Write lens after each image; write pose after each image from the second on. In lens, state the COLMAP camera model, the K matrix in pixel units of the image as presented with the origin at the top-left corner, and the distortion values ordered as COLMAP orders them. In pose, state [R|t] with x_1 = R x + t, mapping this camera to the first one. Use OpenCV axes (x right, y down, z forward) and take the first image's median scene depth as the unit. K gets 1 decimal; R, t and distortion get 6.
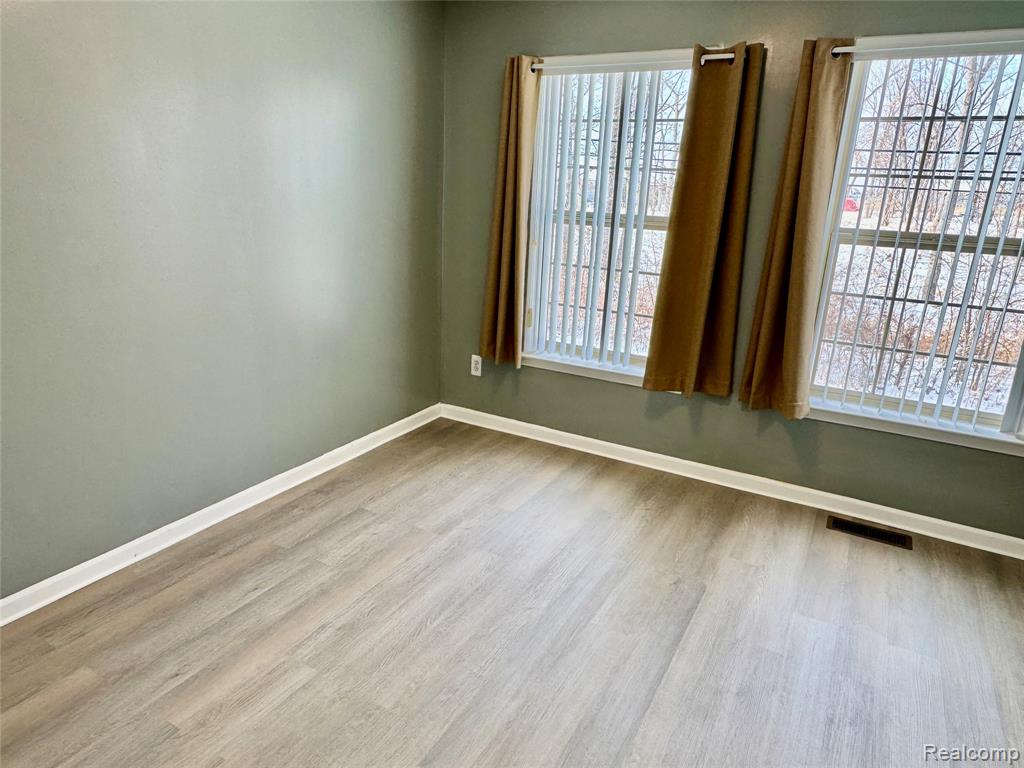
lens RADIAL K [[652.1, 0, 507.1], [0, 652.1, 383.7], [0, 0, 1]] dist [-0.001972, 0.001437]
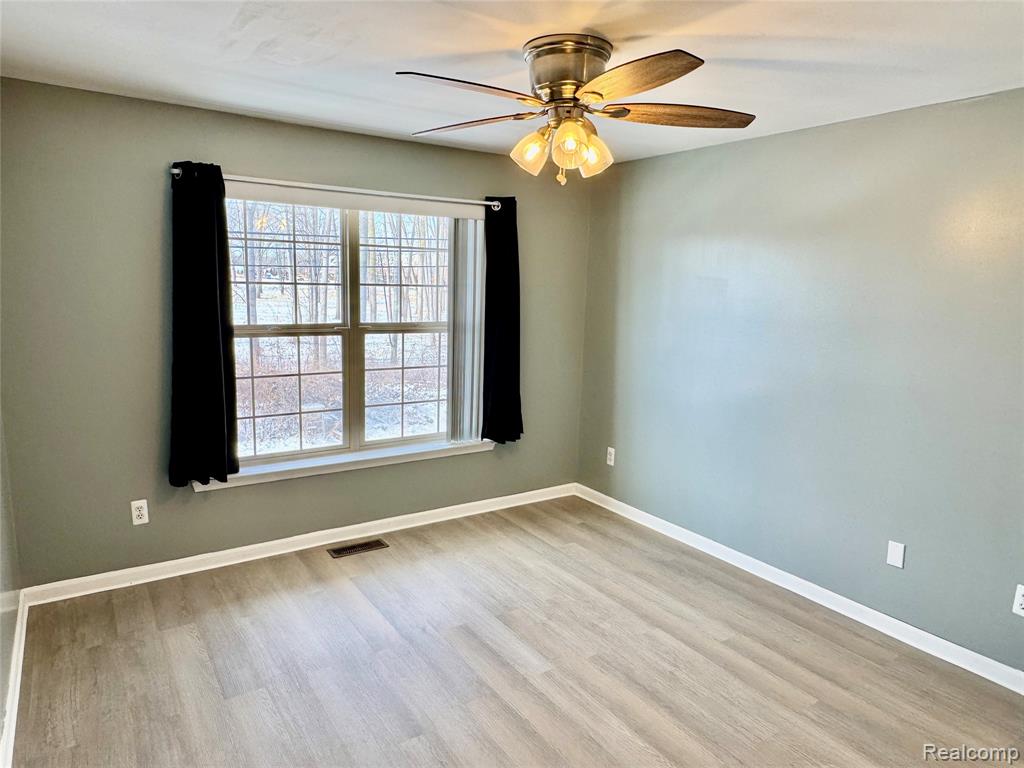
lens RADIAL K [[652.1, 0, 507.1], [0, 652.1, 383.7], [0, 0, 1]] dist [-0.001972, 0.001437]
pose [[0.443303, -0.175916, 0.878940, -0.530267], [0.256245, 0.964504, 0.063802, -0.116657], [-0.858965, 0.196940, 0.472645, 0.193862]]
